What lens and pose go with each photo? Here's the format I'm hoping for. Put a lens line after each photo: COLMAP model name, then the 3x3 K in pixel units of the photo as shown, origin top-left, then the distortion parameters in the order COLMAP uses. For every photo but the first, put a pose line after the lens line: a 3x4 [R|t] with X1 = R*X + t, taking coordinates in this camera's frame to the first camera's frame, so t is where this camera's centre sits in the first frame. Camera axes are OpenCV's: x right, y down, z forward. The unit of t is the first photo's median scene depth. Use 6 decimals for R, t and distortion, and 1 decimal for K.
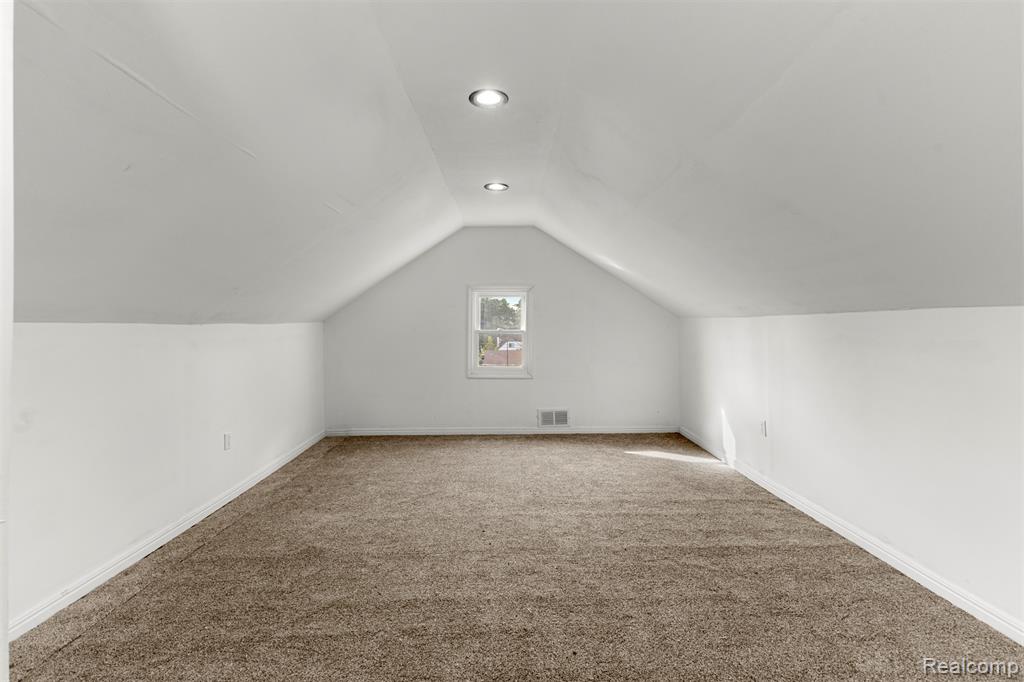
lens RADIAL K [[482.8, 0, 512.5], [0, 482.8, 339.1], [0, 0, 1]] dist [0.002099, -0.000102]
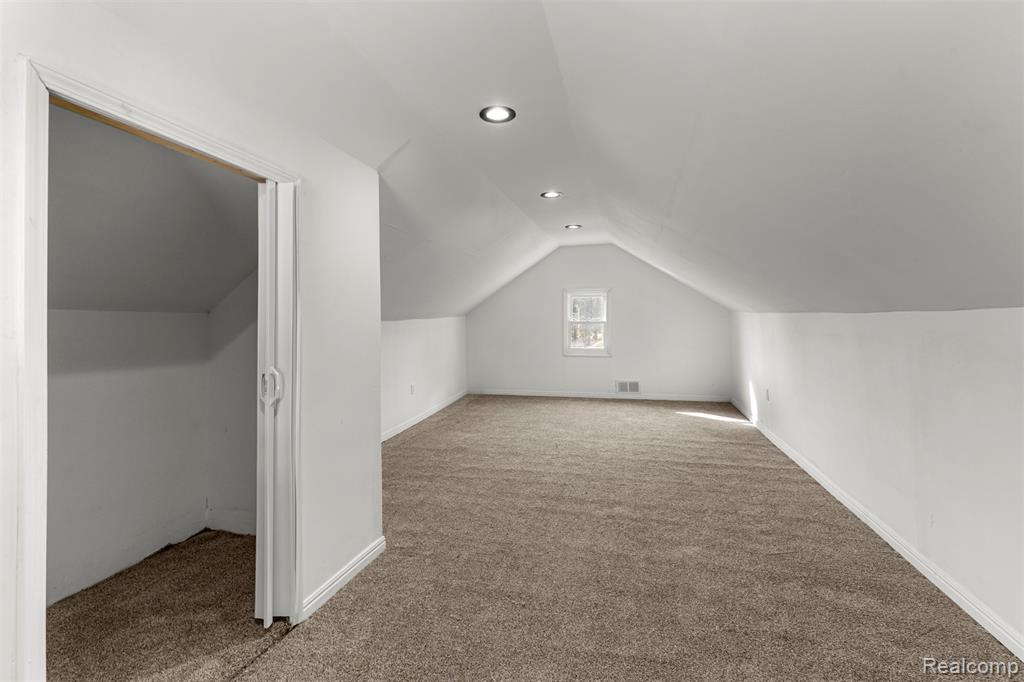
lens RADIAL K [[447.0, 0, 511.1], [0, 447.0, 336.9], [0, 0, 1]] dist [0.010911, 0.000139]
pose [[0.963060, 0.006354, -0.269212, 0.156817], [0.001703, 0.999558, 0.029685, -0.016821], [0.269282, -0.029047, 0.962623, -0.395267]]
